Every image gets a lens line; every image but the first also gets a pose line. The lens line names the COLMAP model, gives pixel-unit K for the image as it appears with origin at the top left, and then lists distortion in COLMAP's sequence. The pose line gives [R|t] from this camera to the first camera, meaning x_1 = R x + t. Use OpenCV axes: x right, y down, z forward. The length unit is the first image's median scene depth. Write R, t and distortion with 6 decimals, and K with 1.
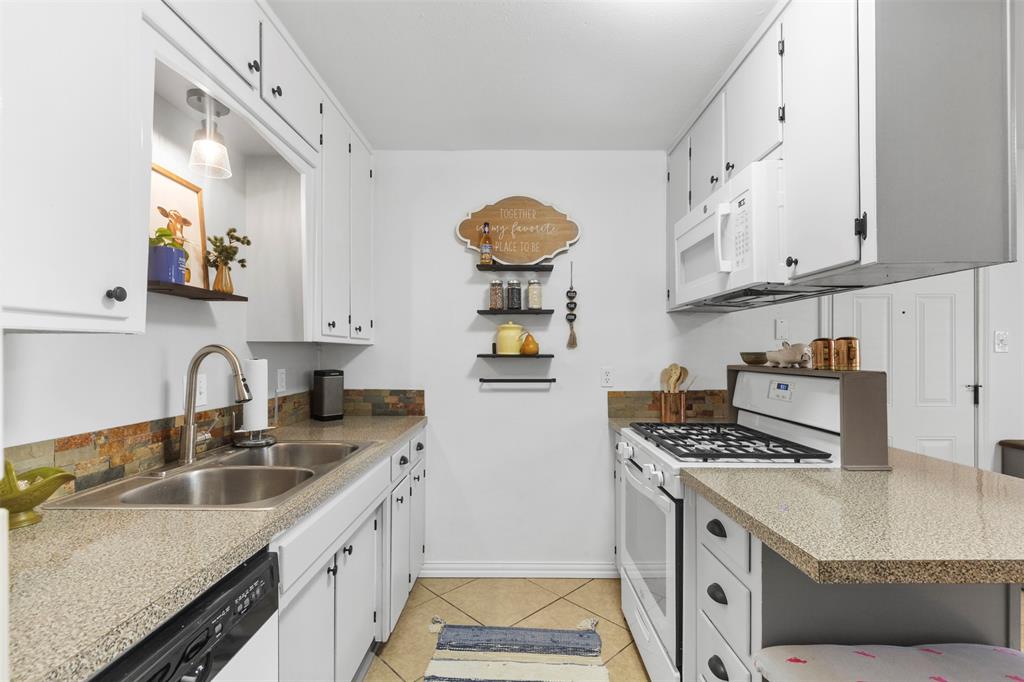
lens RADIAL K [[460.3, 0, 510.7], [0, 460.3, 344.5], [0, 0, 1]] dist [-0.001310, -0.001021]
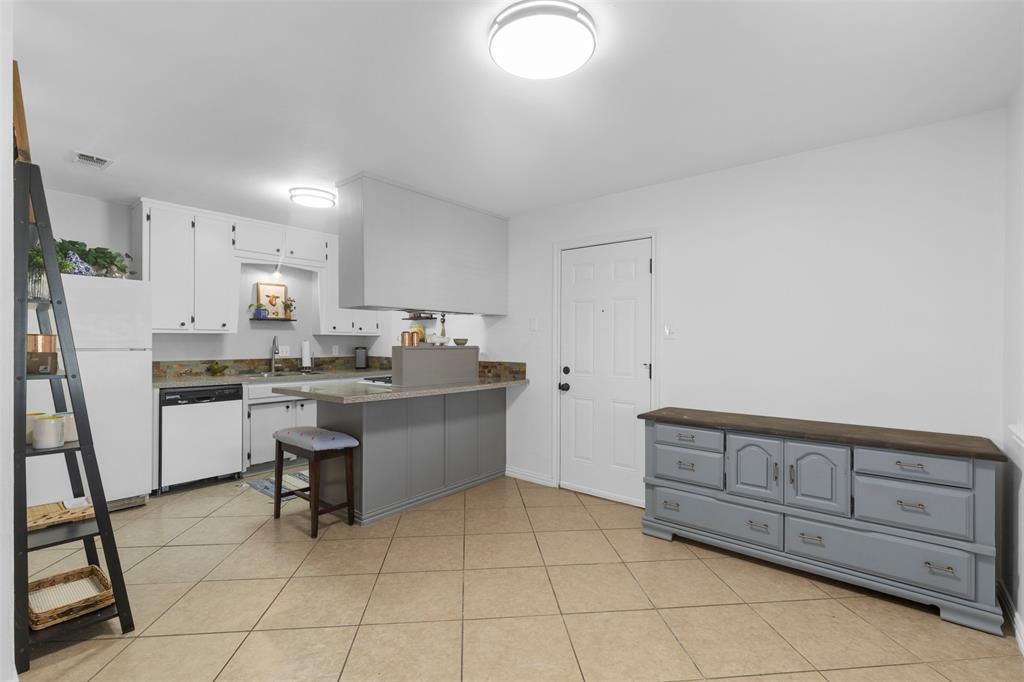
lens RADIAL K [[460.3, 0, 510.0], [0, 460.3, 340.5], [0, 0, 1]] dist [-0.001310, -0.001021]
pose [[0.782497, 0.002314, -0.622649, 1.836783], [0.007726, 0.999880, 0.013426, -0.000555], [0.622606, -0.015316, 0.782386, -0.352754]]
